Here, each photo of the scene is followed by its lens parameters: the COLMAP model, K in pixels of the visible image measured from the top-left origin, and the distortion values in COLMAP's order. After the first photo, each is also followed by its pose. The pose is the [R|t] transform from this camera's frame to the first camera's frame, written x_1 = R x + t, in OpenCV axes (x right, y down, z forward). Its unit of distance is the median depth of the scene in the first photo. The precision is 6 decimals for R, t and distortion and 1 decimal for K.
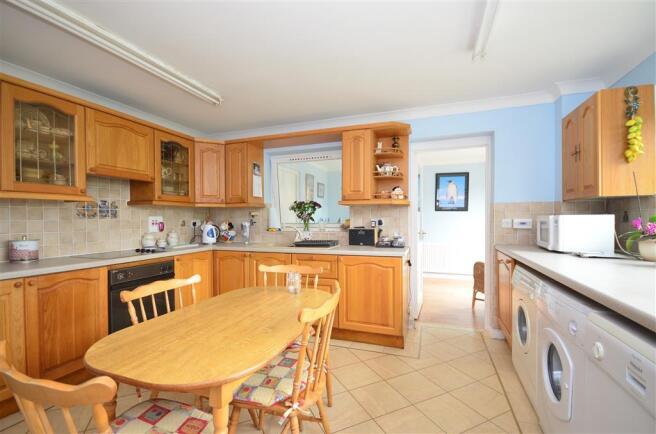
lens RADIAL K [[283.1, 0, 328.0], [0, 283.1, 217.0], [0, 0, 1]] dist [-0.000738, -0.000066]
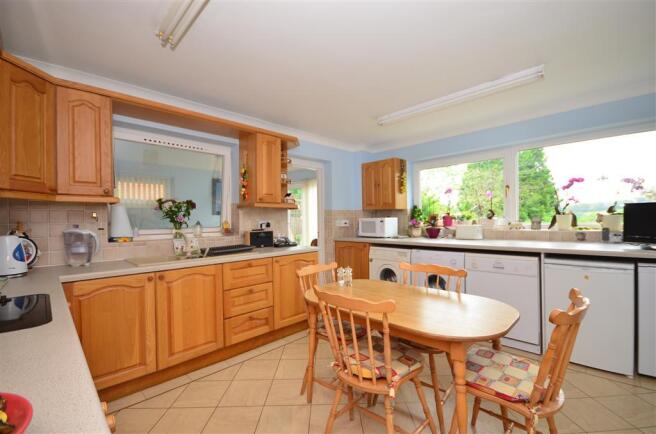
lens RADIAL K [[282.0, 0, 328.0], [0, 282.0, 217.0], [0, 0, 1]] dist [0.018634, -0.014984]
pose [[0.472145, 0.006762, 0.881495, -0.702879], [0.010529, 0.999856, -0.013309, 0.007224], [-0.881458, 0.015565, 0.472006, 0.325572]]
